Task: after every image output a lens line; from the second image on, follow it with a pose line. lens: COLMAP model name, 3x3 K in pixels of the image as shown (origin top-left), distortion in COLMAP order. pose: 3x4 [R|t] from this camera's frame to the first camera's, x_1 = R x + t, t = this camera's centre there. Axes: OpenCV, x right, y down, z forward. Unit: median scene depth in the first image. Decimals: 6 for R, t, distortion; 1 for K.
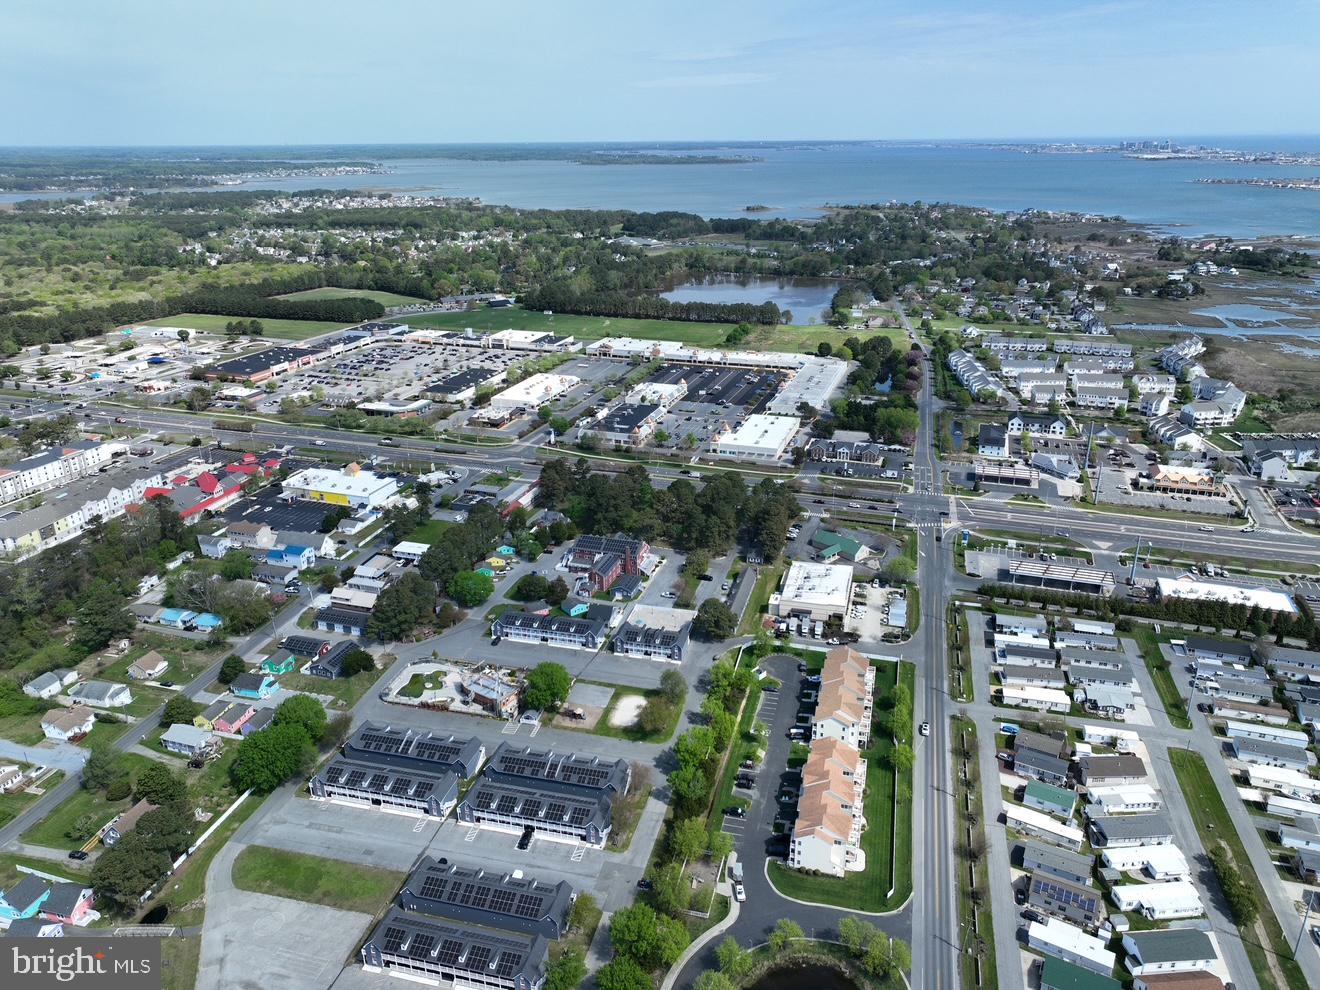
lens RADIAL K [[933.6, 0, 660.0], [0, 933.6, 495.0], [0, 0, 1]] dist [-0.003330, 0.021462]
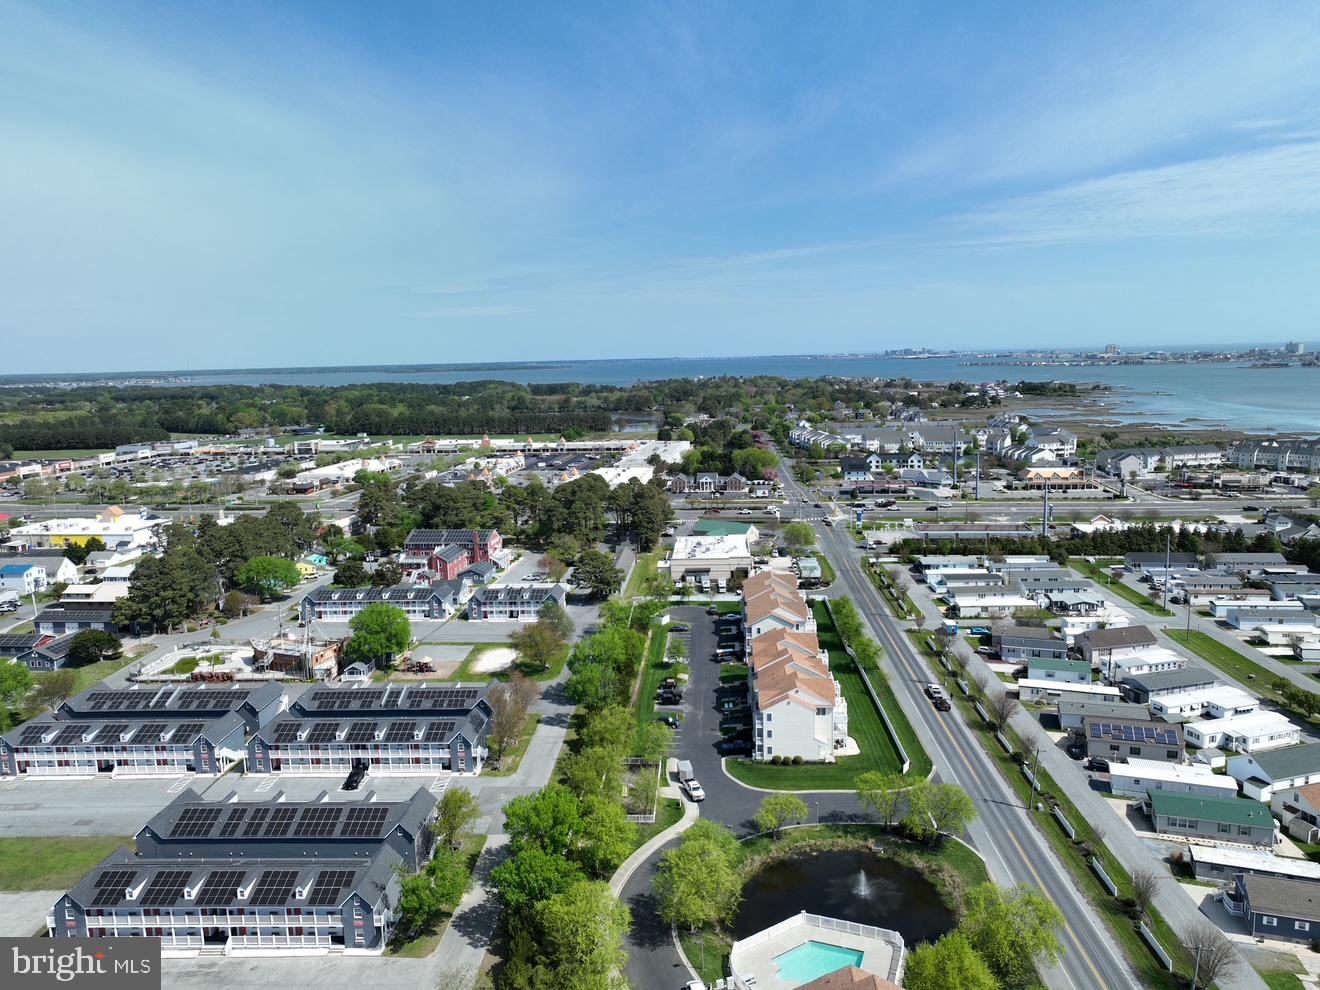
lens RADIAL K [[933.6, 0, 660.0], [0, 933.6, 495.0], [0, 0, 1]] dist [-0.003330, 0.021462]
pose [[0.979764, -0.047297, 0.194488, -0.047612], [0.089540, 0.972600, -0.214550, 0.298815], [-0.179011, 0.227623, 0.957153, 0.266675]]
